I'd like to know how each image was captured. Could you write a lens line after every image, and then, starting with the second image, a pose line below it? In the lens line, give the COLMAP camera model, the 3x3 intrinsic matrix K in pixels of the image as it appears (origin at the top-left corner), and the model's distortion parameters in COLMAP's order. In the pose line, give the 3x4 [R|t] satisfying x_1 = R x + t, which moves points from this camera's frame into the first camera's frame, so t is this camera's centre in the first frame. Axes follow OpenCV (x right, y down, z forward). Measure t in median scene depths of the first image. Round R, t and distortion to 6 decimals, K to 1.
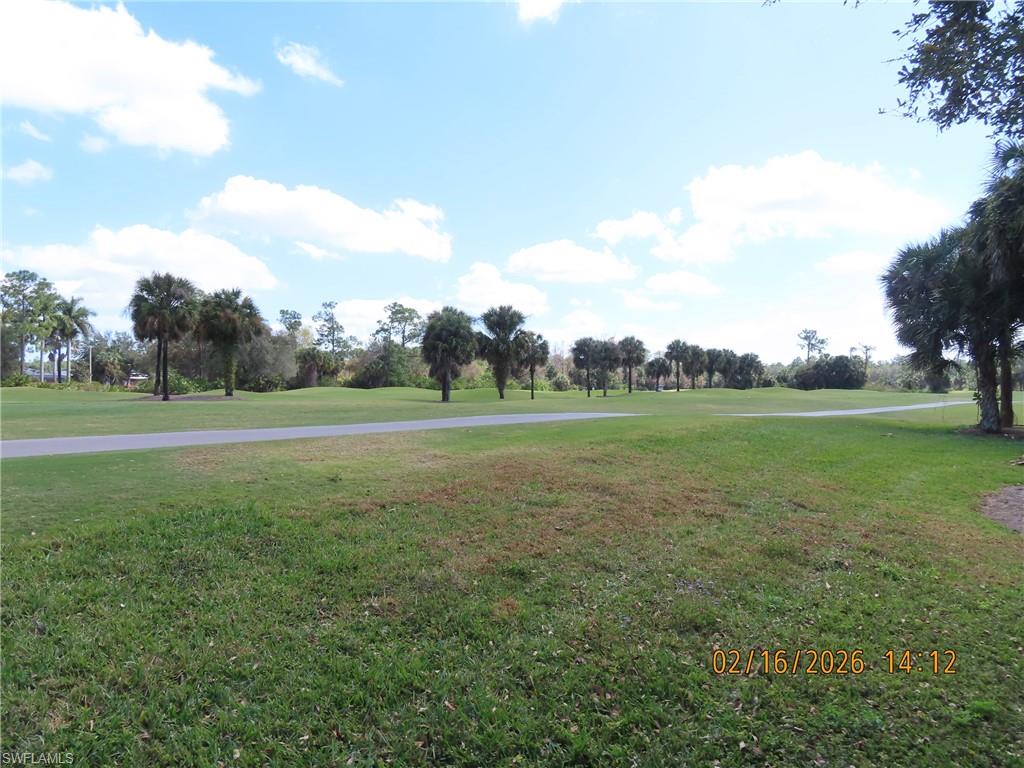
lens RADIAL K [[726.1, 0, 514.2], [0, 726.1, 382.1], [0, 0, 1]] dist [-0.023318, 0.010701]
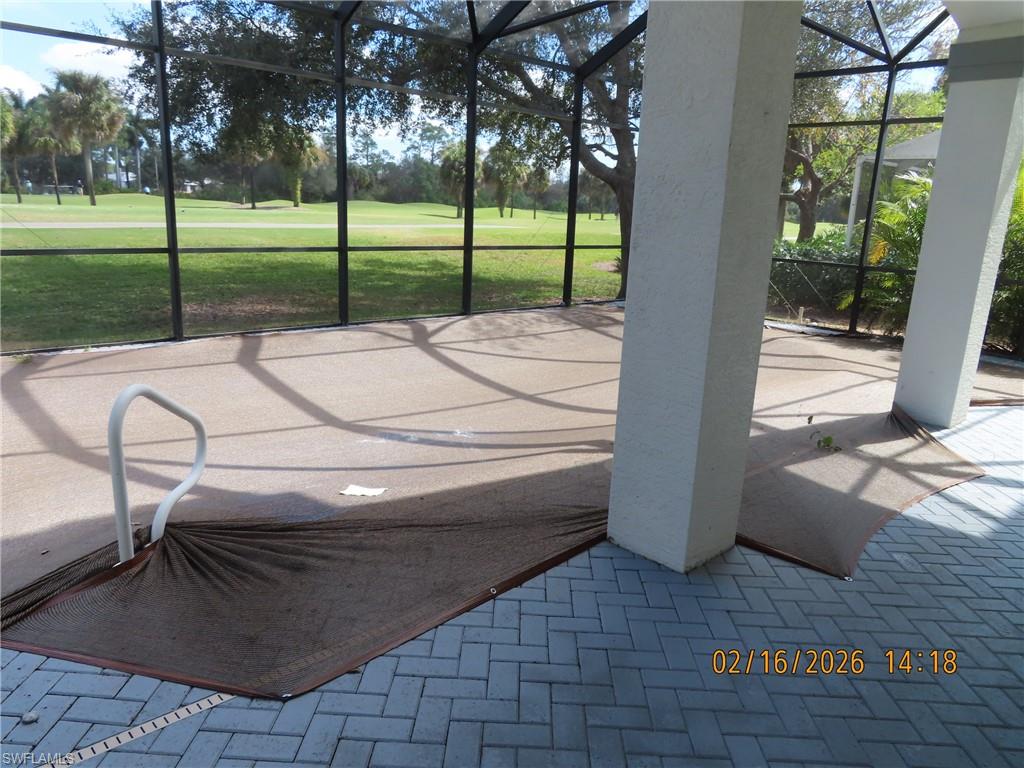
lens RADIAL K [[726.1, 0, 512.6], [0, 726.1, 387.8], [0, 0, 1]] dist [-0.023318, 0.010701]
pose [[0.997921, 0.051947, -0.038159, 0.025001], [-0.040727, 0.967035, 0.251367, -0.003267], [0.049959, -0.249290, 0.967139, -0.117080]]
